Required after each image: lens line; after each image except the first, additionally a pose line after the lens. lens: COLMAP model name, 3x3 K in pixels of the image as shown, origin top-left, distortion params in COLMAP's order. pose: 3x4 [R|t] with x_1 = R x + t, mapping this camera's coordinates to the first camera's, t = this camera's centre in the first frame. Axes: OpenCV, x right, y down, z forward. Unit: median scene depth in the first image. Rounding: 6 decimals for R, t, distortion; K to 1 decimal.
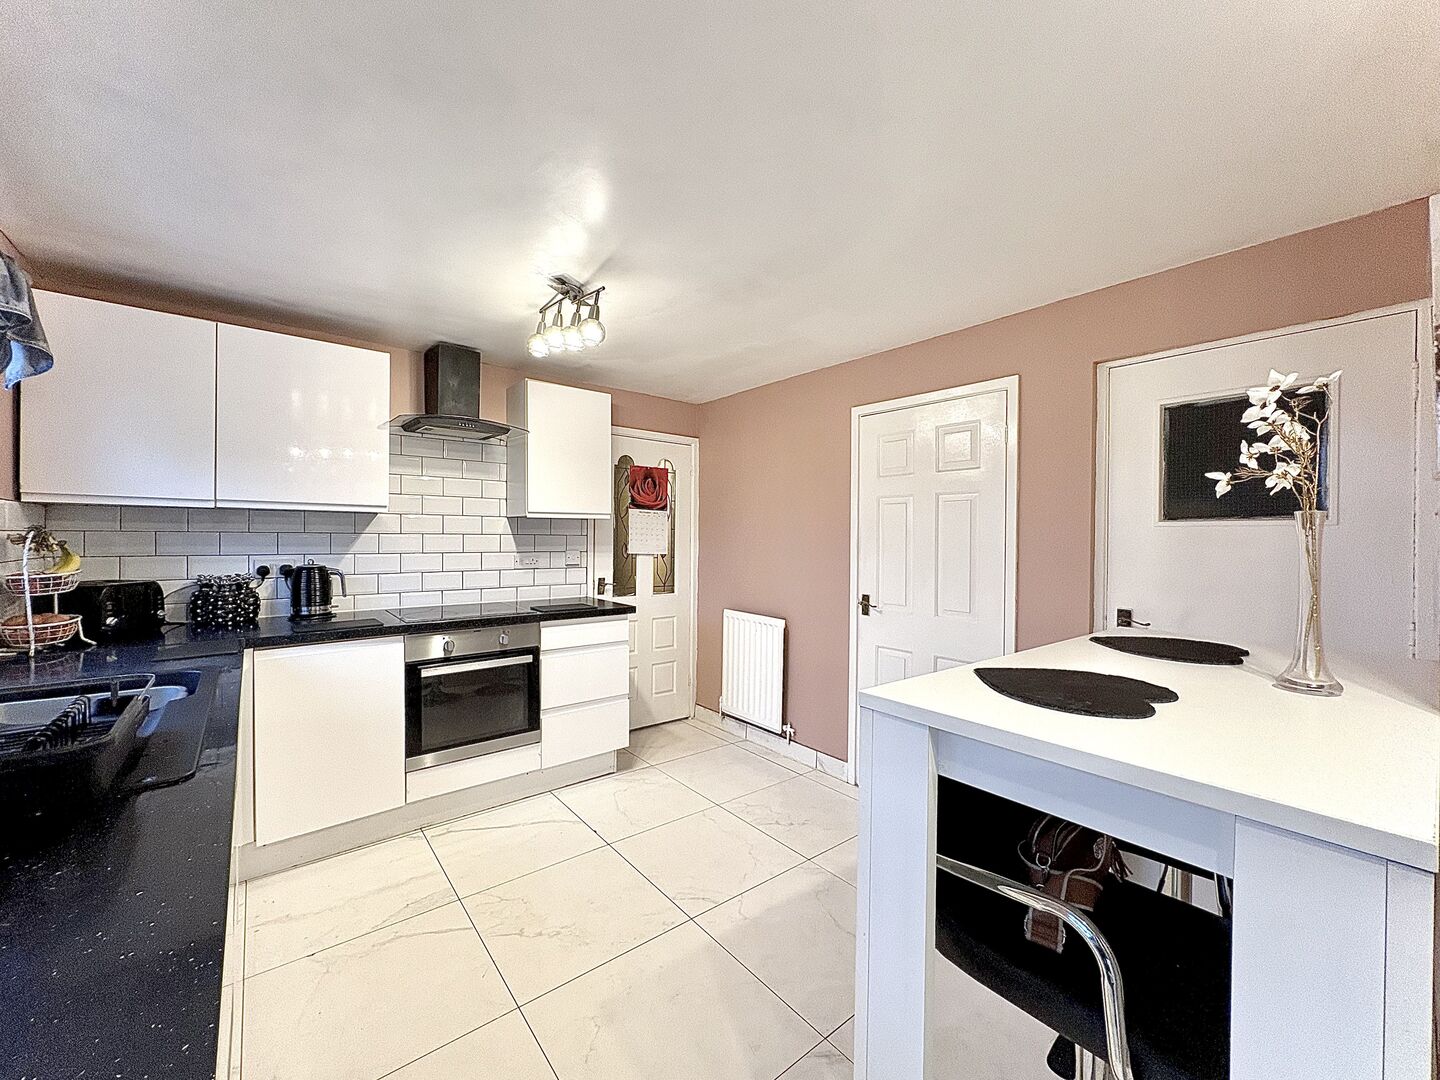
lens RADIAL K [[568.6, 0, 720.0], [0, 568.6, 540.0], [0, 0, 1]] dist [-0.013882, 0.000054]
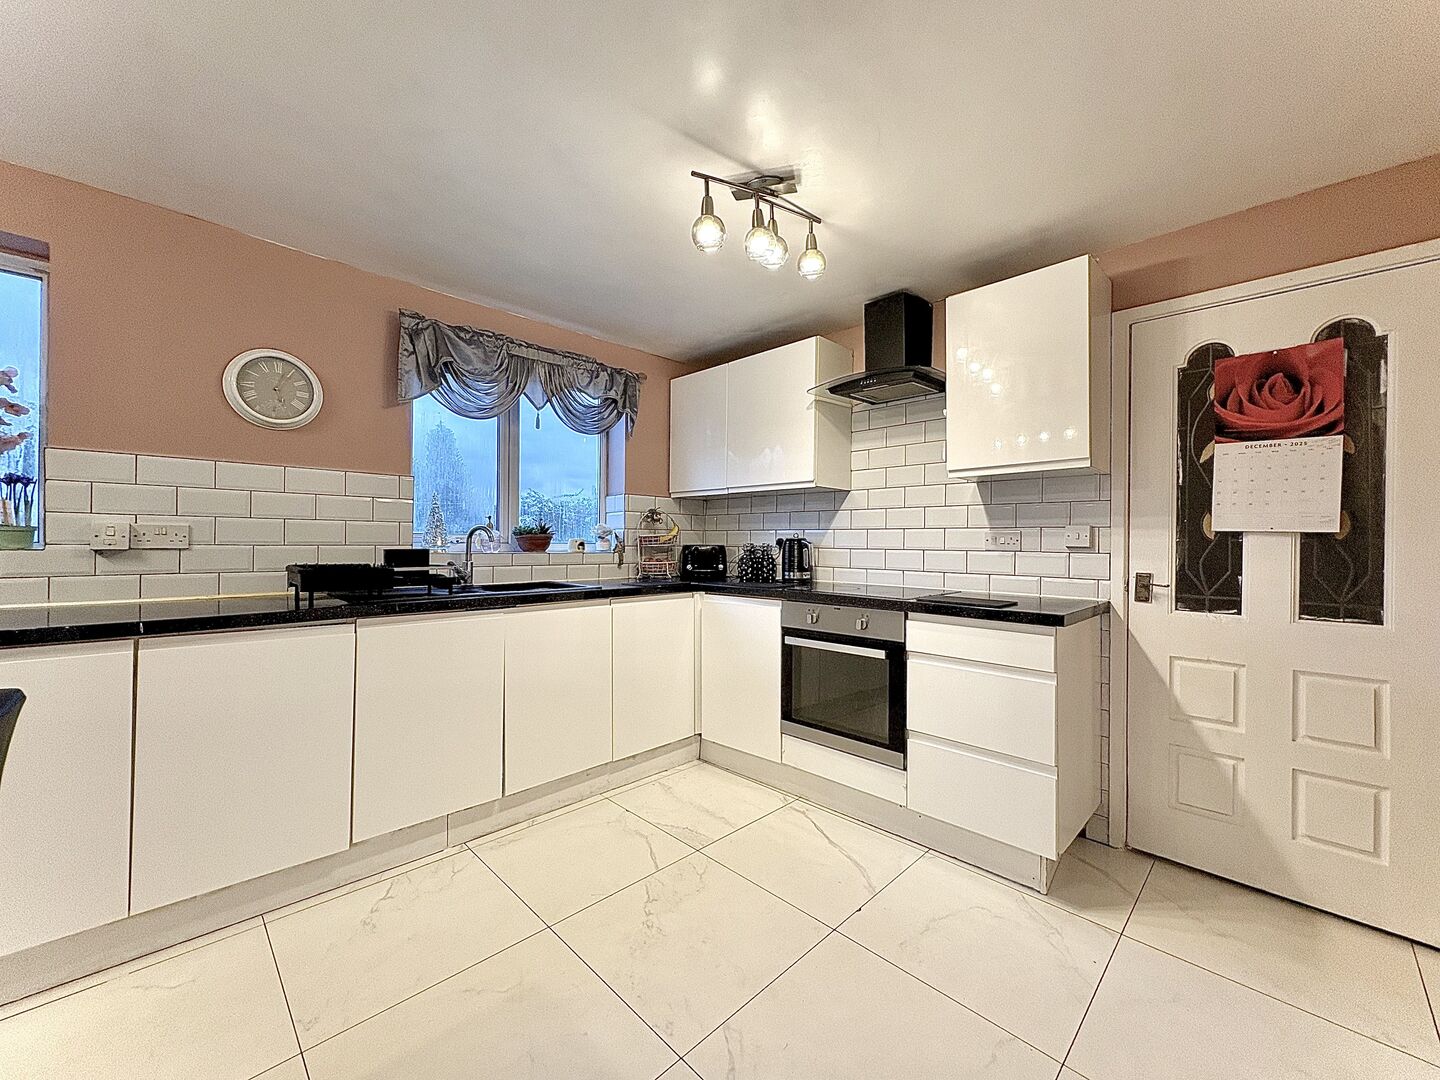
lens RADIAL K [[568.6, 0, 720.0], [0, 568.6, 540.0], [0, 0, 1]] dist [-0.013882, 0.000054]
pose [[0.092595, -0.010179, -0.995652, 0.394183], [-0.014896, 0.999822, -0.011607, 0.057466], [0.995592, 0.015906, 0.092426, 0.644520]]
